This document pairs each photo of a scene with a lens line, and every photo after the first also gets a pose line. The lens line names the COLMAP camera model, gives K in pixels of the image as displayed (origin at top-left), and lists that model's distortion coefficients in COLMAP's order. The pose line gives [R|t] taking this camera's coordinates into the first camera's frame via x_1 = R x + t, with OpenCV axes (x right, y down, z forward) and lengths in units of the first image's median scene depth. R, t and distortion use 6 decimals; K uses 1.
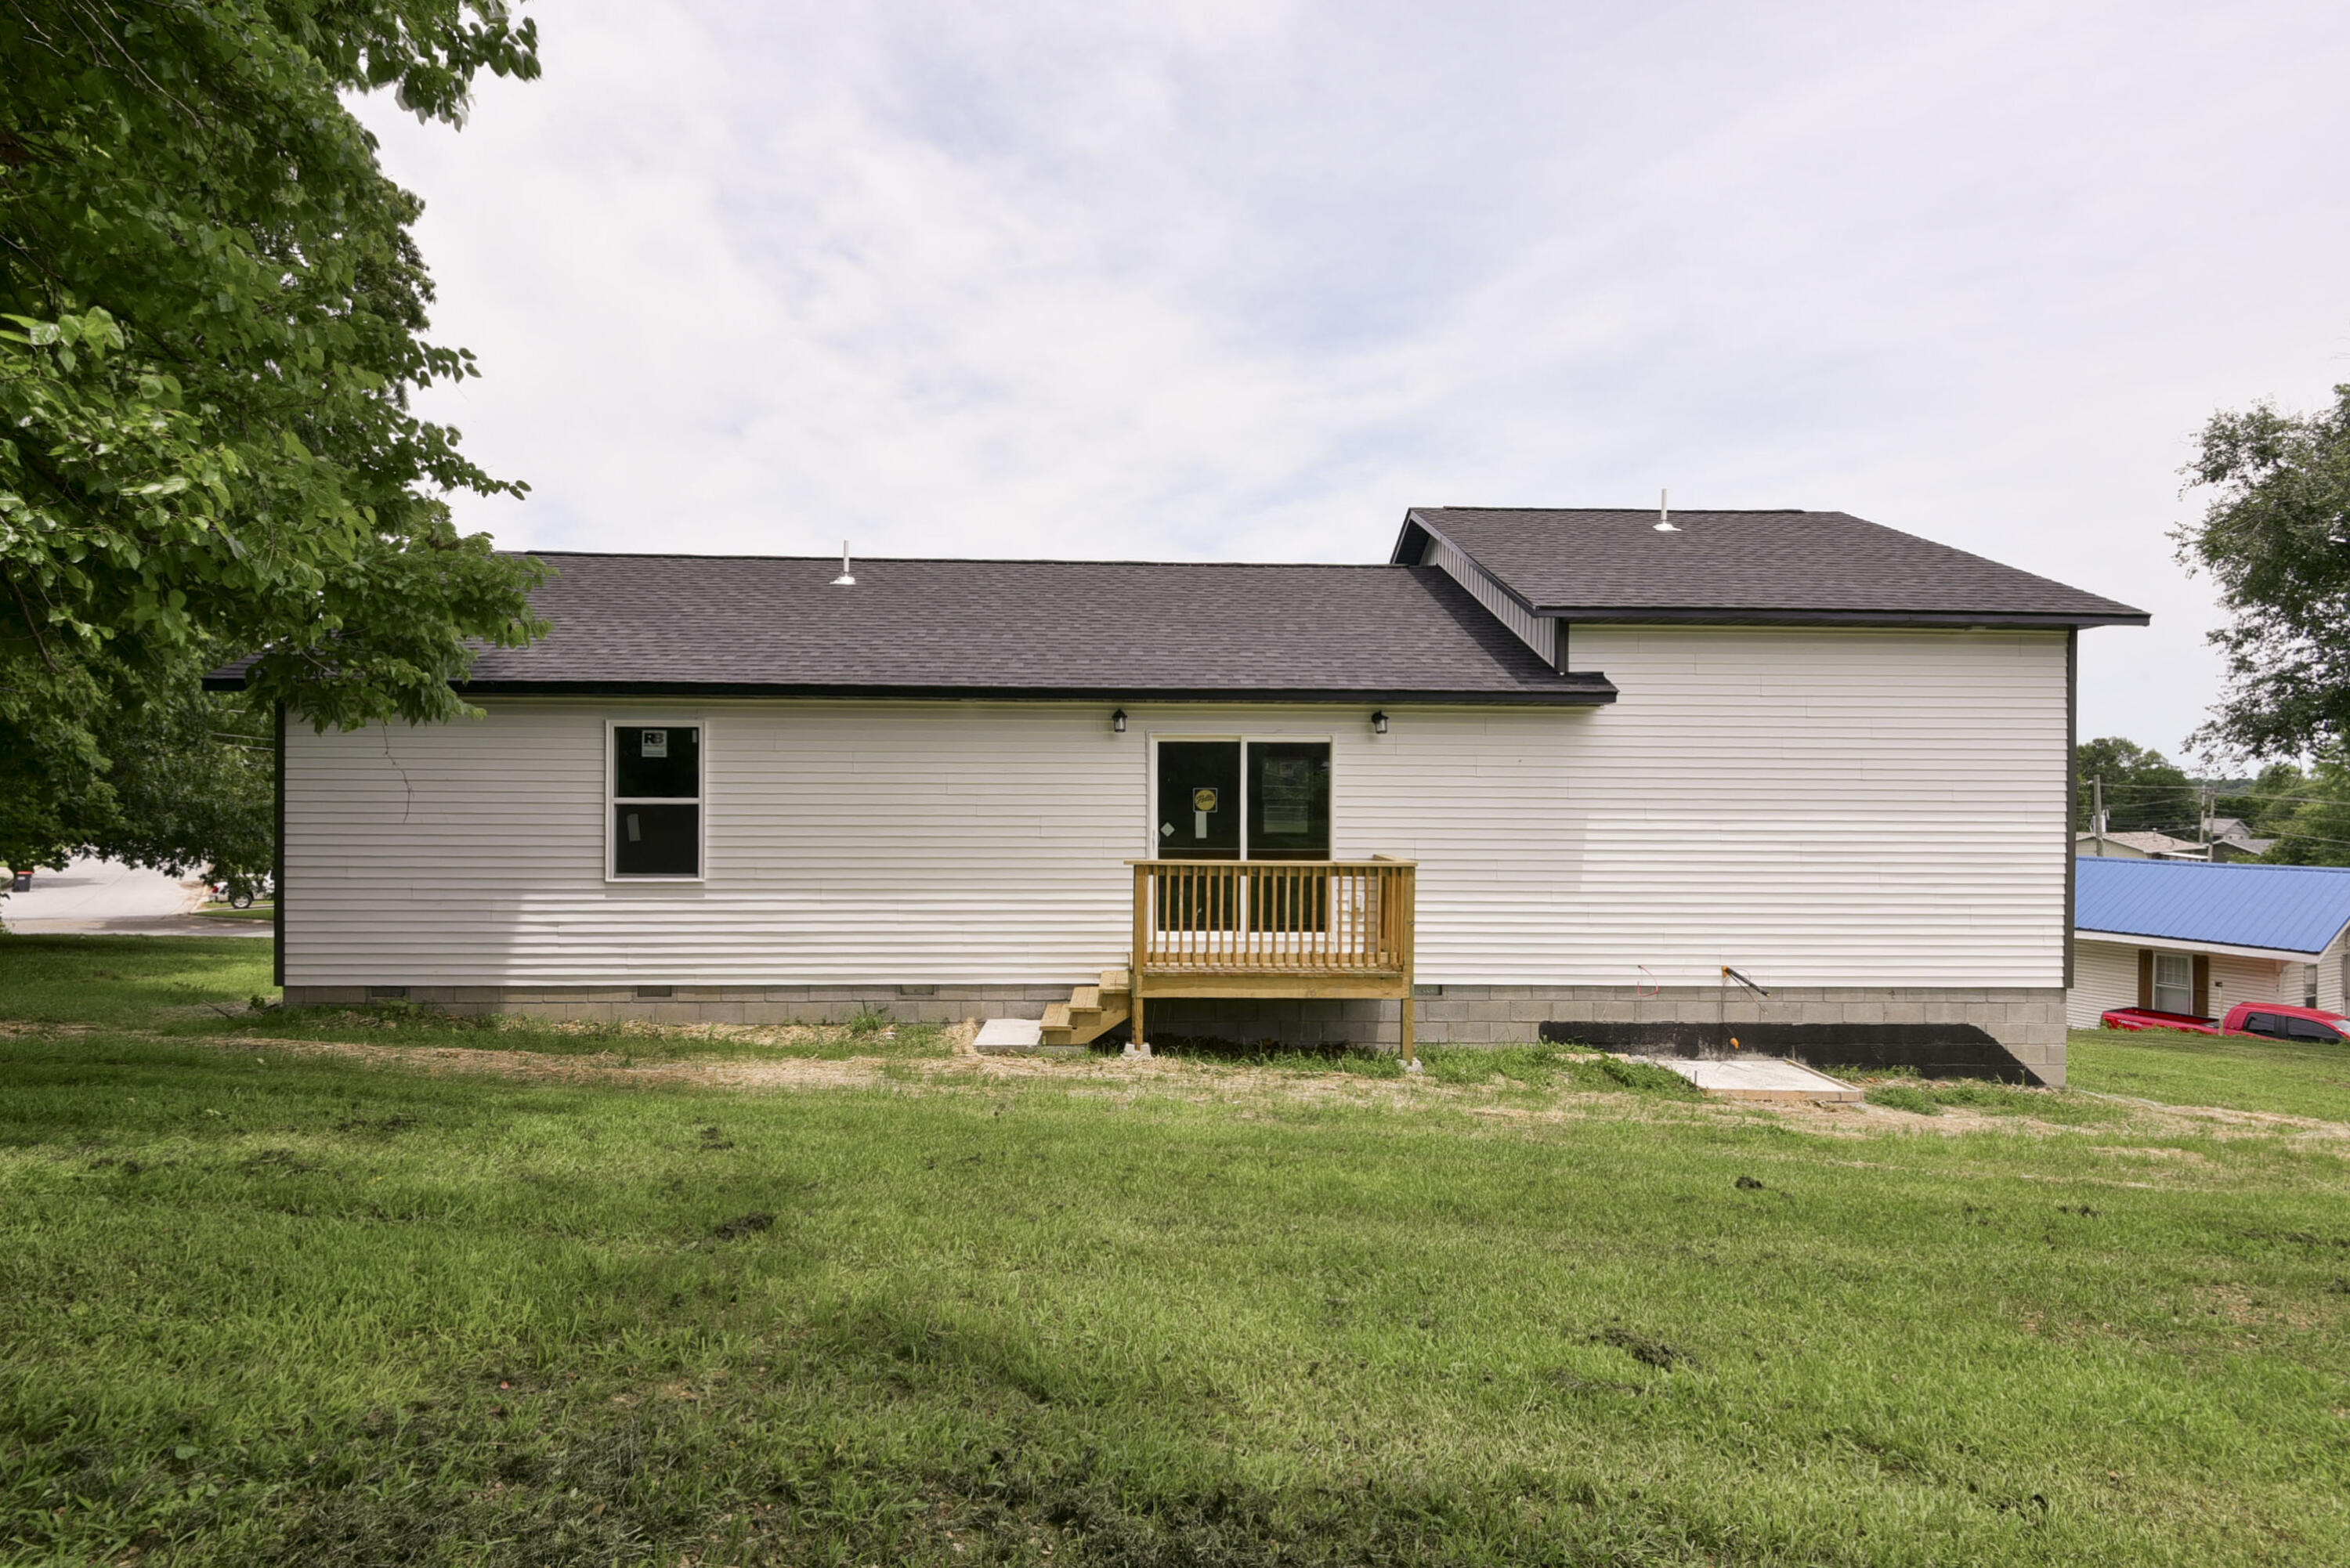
lens RADIAL K [[1127.4, 0, 1175.0], [0, 1127.4, 784.0], [0, 0, 1]] dist [0.012168, -0.000923]
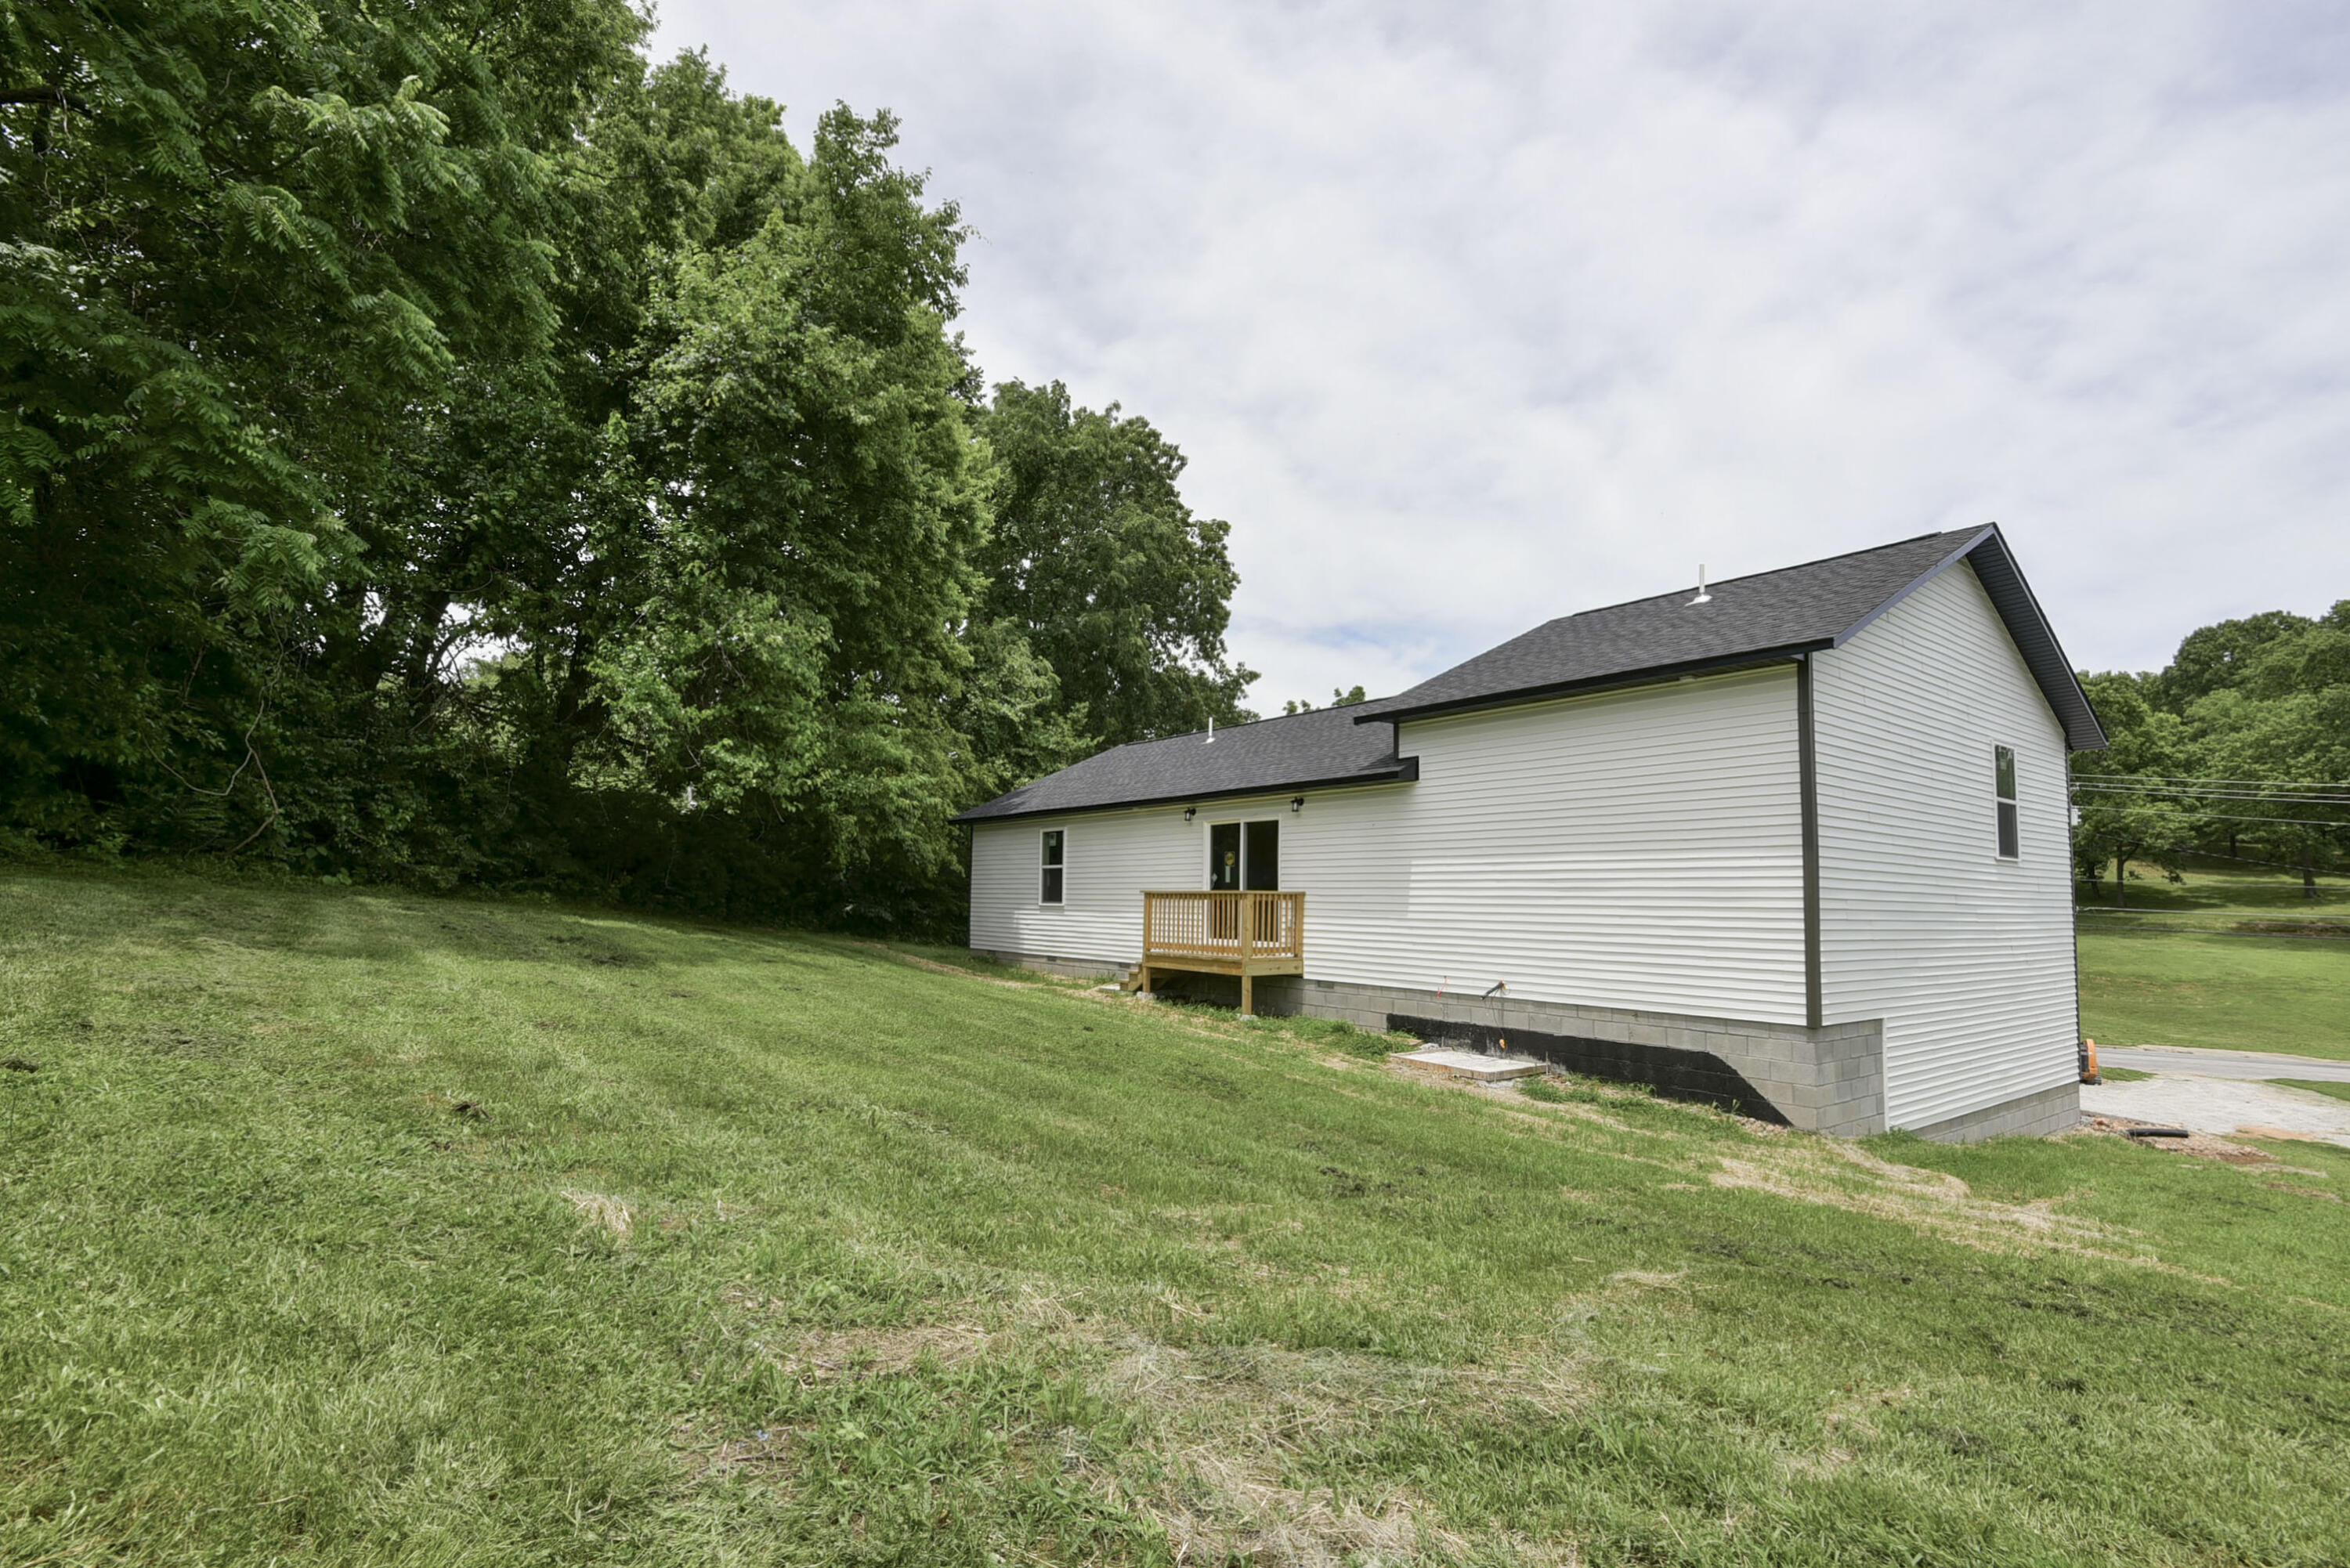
lens RADIAL K [[1114.1, 0, 1157.3], [0, 1114.1, 810.2], [0, 0, 1]] dist [0.001719, -0.000464]
pose [[0.571083, -0.065587, -0.818268, 1.291073], [-0.004931, 0.996511, -0.083316, 0.078420], [0.820878, 0.051615, 0.568767, -0.016078]]
